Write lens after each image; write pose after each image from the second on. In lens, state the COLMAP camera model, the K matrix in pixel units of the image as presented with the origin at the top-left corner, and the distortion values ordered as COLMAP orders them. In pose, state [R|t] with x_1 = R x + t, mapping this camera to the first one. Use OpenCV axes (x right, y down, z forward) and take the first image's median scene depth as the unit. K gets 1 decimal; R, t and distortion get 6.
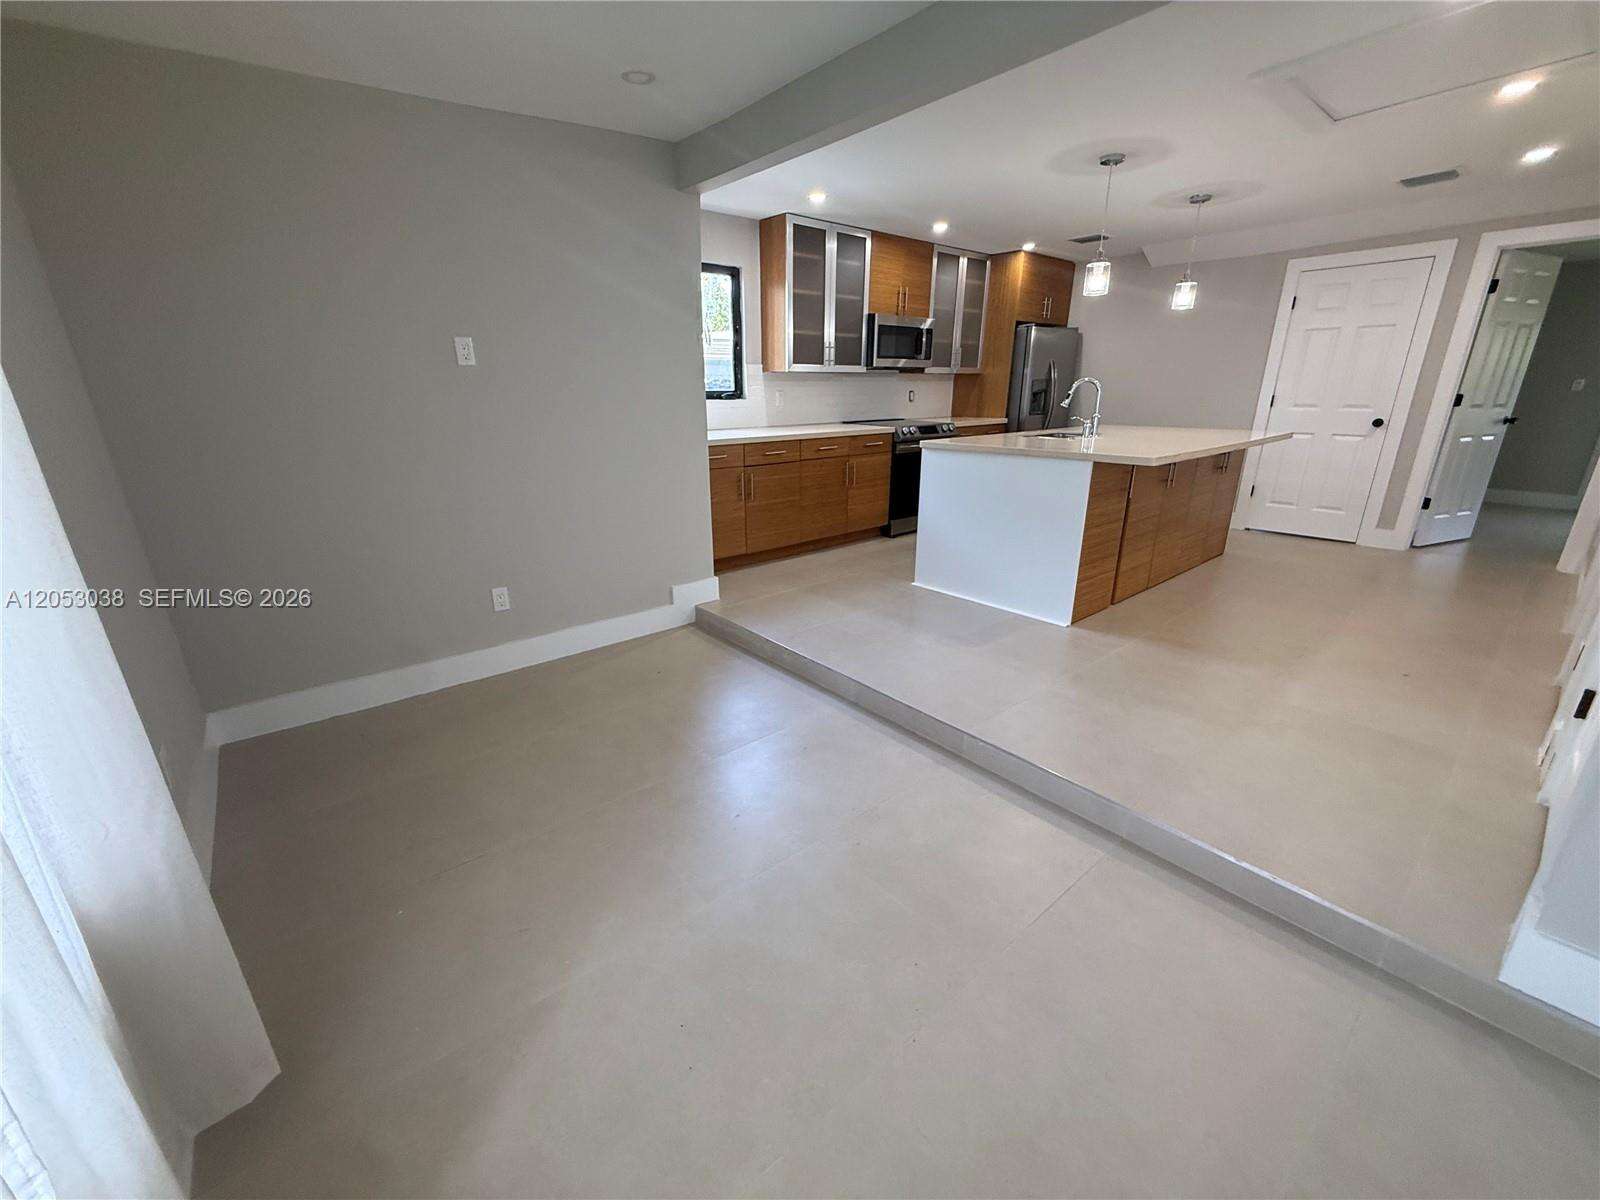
lens RADIAL K [[634.7, 0, 796.3], [0, 634.7, 596.1], [0, 0, 1]] dist [-0.000243, 0.000205]
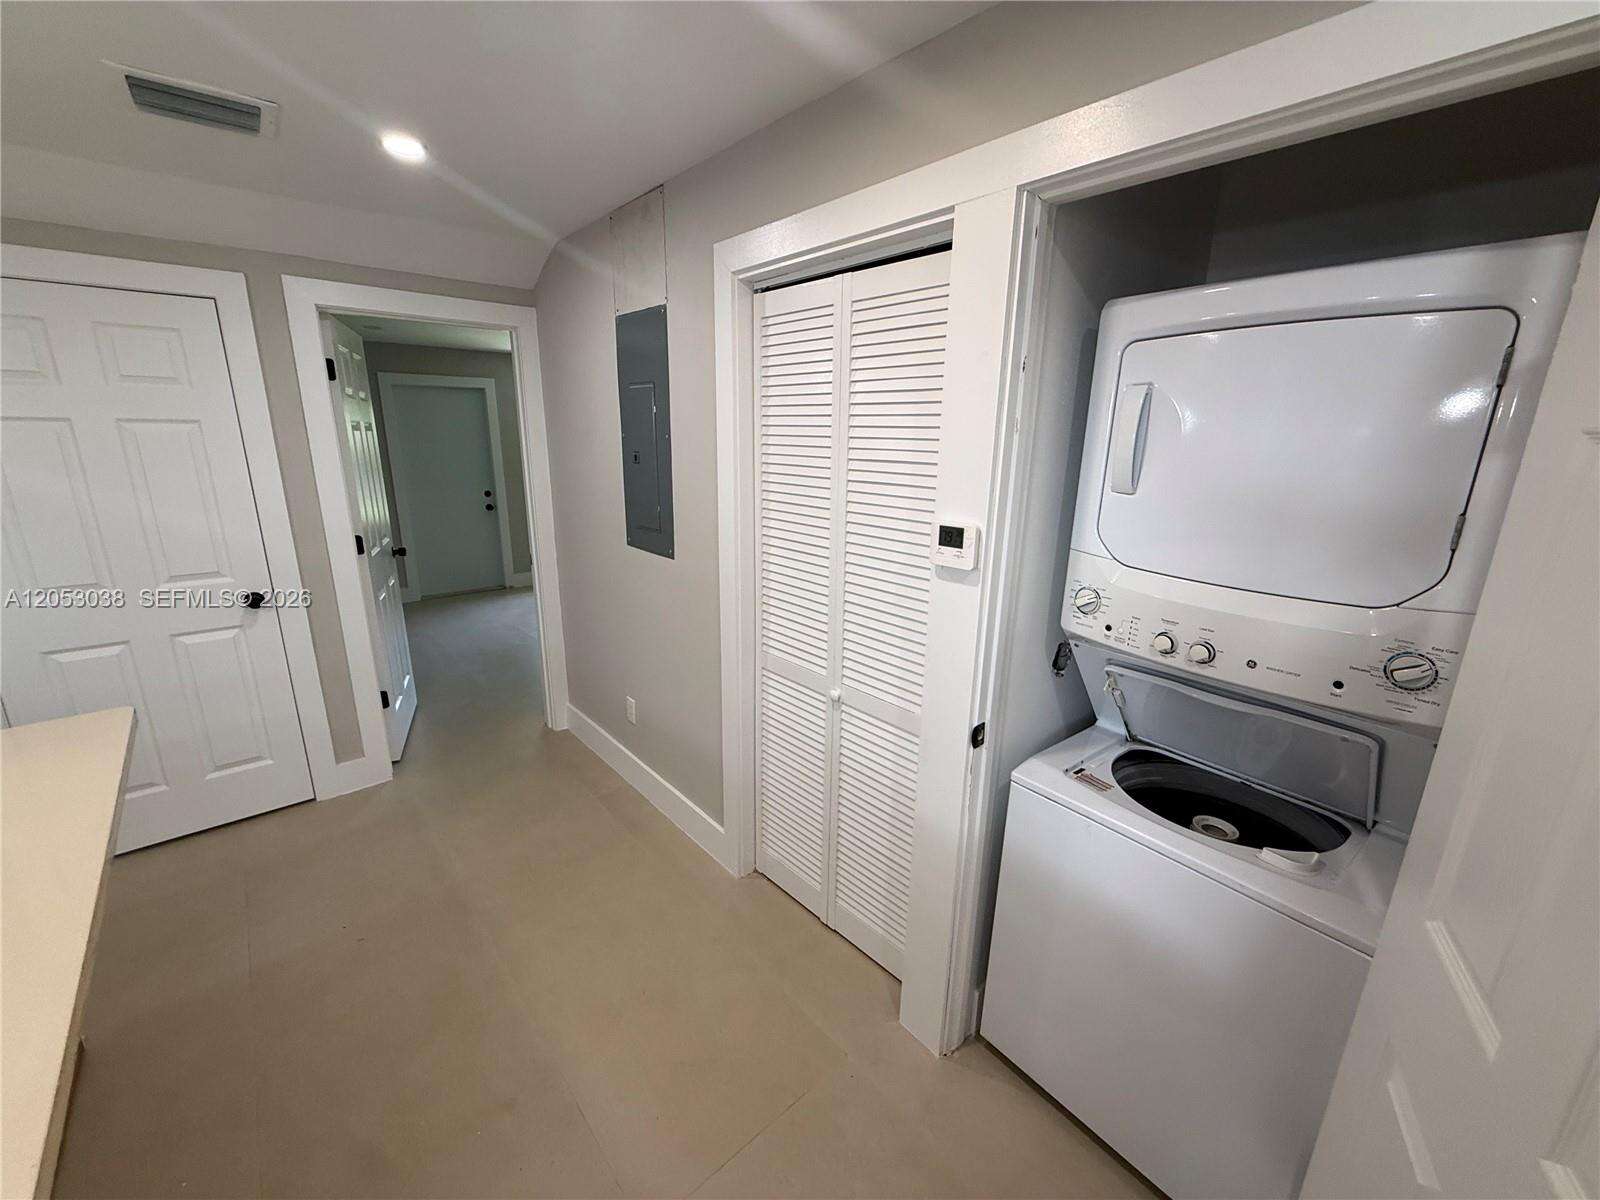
lens RADIAL K [[634.7, 0, 796.3], [0, 634.7, 596.1], [0, 0, 1]] dist [-0.000243, 0.000205]
pose [[-0.028159, -0.245251, 0.969051, 0.365437], [0.301017, 0.922354, 0.242180, -0.248900], [-0.953203, 0.298521, 0.047852, 0.505432]]
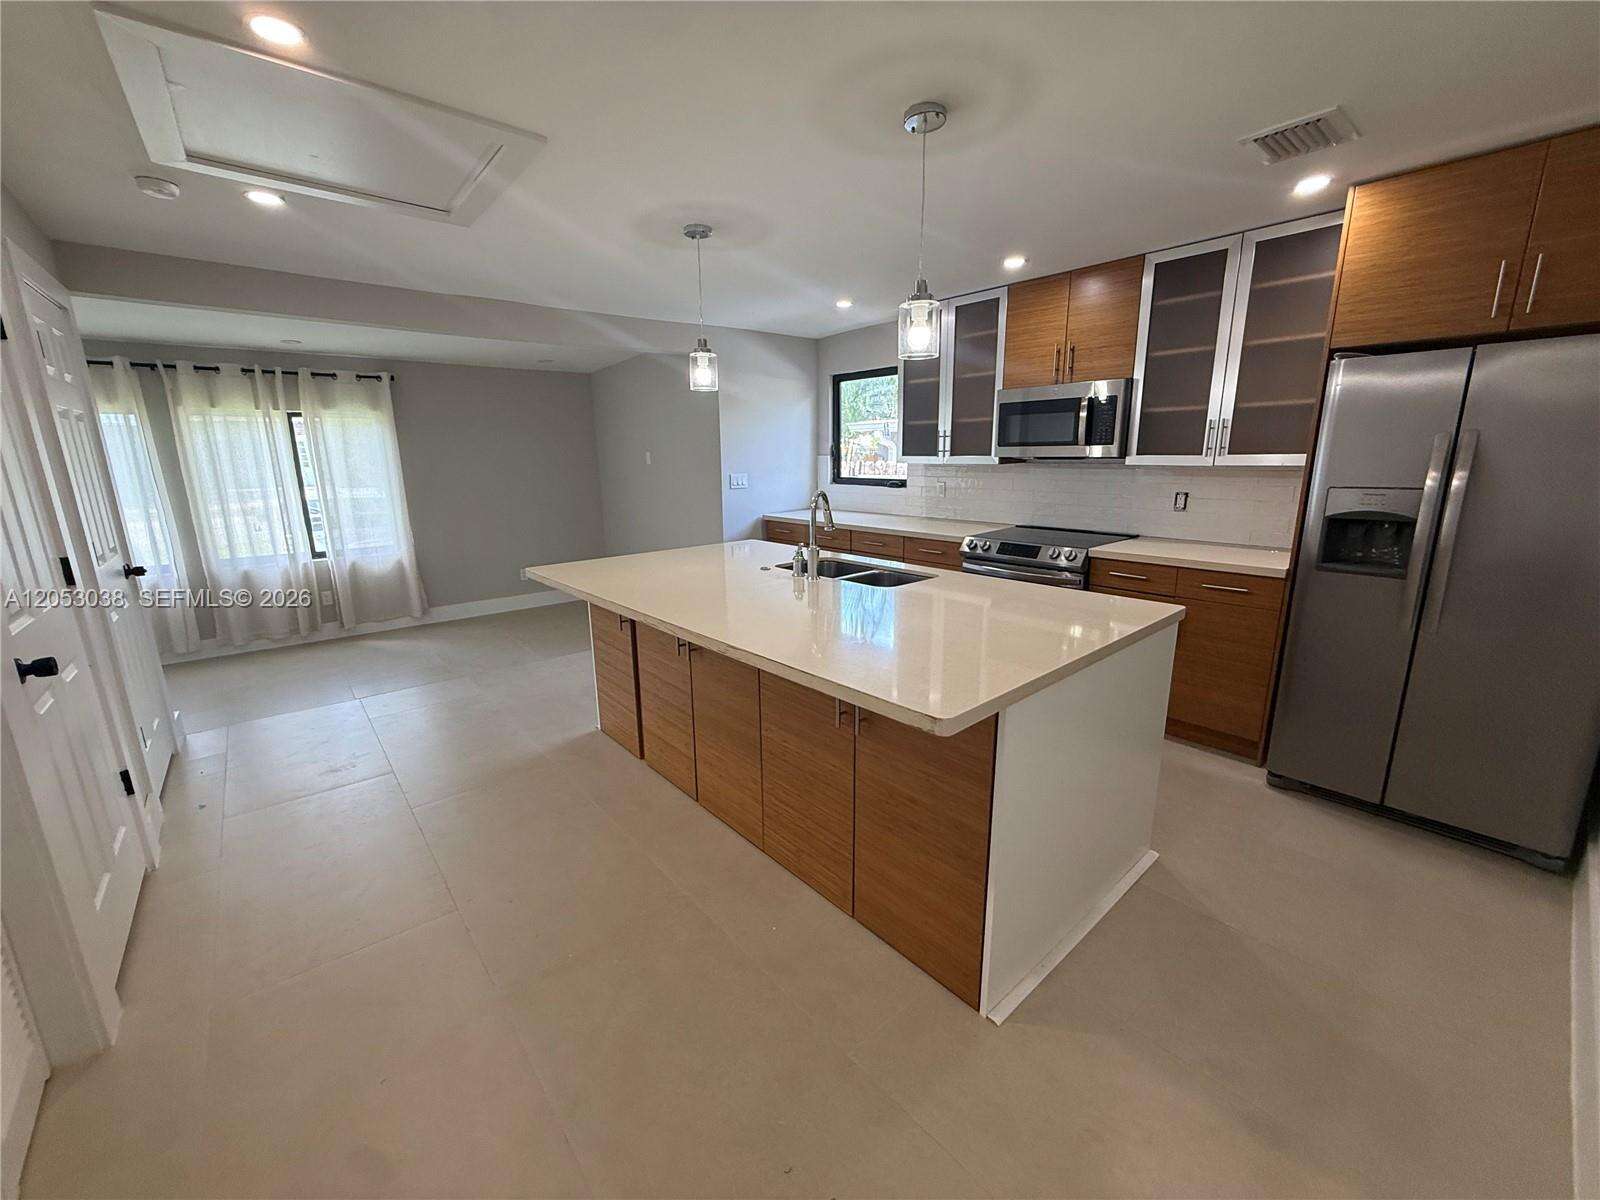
lens RADIAL K [[634.7, 0, 796.3], [0, 634.7, 596.1], [0, 0, 1]] dist [-0.000243, 0.000205]
pose [[0.013191, 0.231560, -0.972731, 0.902421], [-0.297254, 0.929743, 0.217296, -0.304235], [0.954707, 0.286282, 0.081096, 0.766217]]
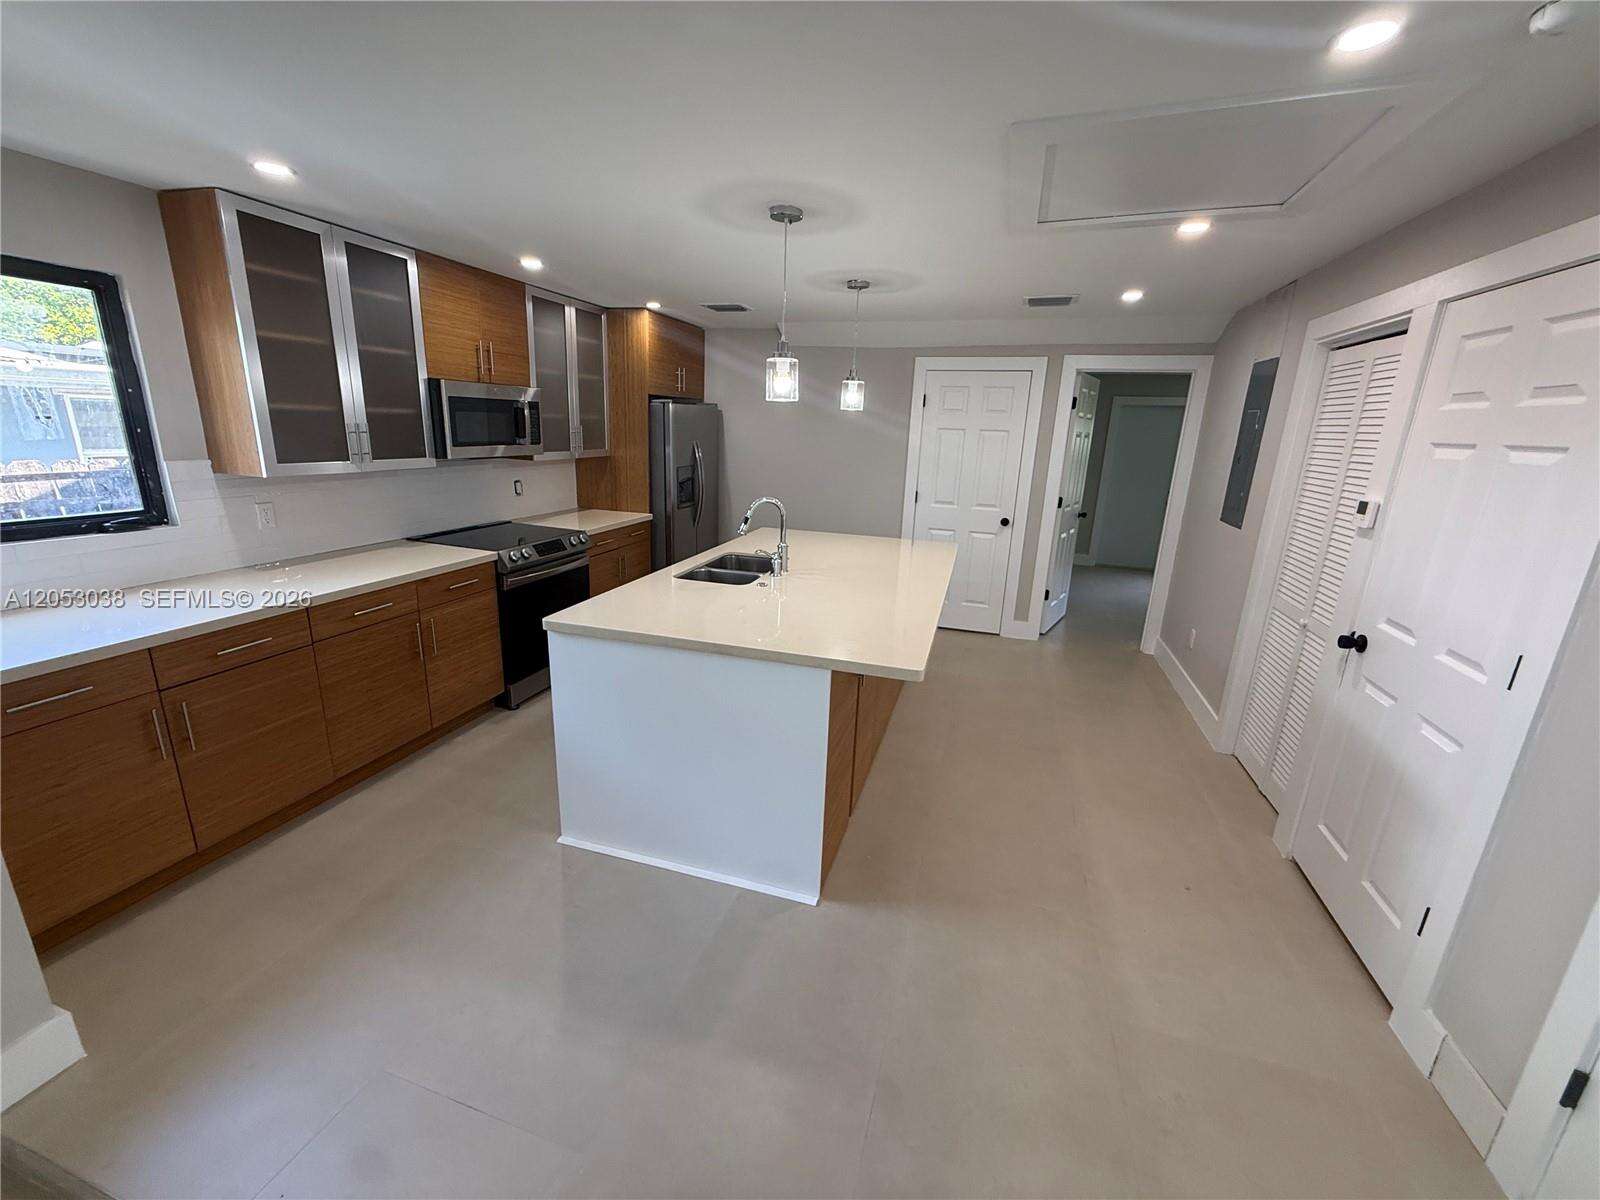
lens RADIAL K [[634.7, 0, 796.3], [0, 634.7, 596.1], [0, 0, 1]] dist [-0.000243, 0.000205]
pose [[0.842105, -0.106598, 0.528674, 0.064735], [0.131182, 0.991317, -0.009073, -0.174639], [-0.523117, 0.076993, 0.848776, 0.286452]]
